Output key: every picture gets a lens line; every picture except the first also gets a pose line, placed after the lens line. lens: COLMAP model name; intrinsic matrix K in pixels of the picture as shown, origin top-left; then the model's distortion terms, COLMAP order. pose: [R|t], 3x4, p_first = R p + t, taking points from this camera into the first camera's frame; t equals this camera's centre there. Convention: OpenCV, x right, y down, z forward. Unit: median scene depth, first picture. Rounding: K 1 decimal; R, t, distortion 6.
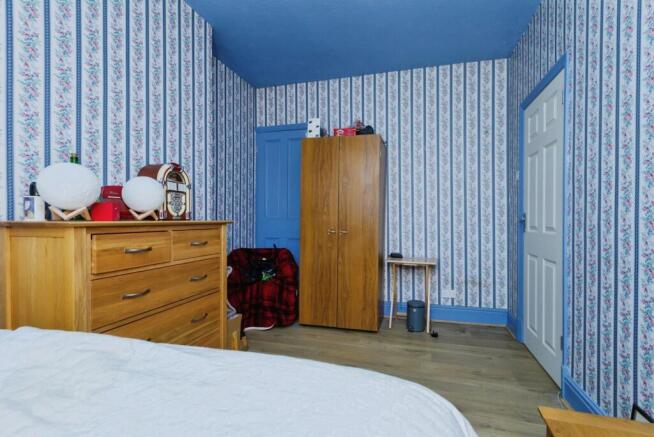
lens RADIAL K [[298.5, 0, 327.7], [0, 298.5, 218.2], [0, 0, 1]] dist [-0.000564, -0.000049]
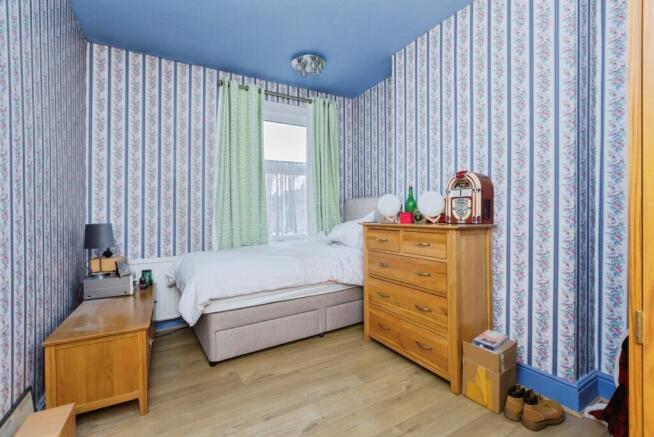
lens RADIAL K [[298.5, 0, 326.5], [0, 298.5, 221.1], [0, 0, 1]] dist [-0.000564, -0.000049]
pose [[-0.691653, -0.000280, -0.722230, 0.617785], [-0.002740, 0.999994, 0.002237, -0.005006], [0.722225, 0.003527, -0.691650, 1.430923]]
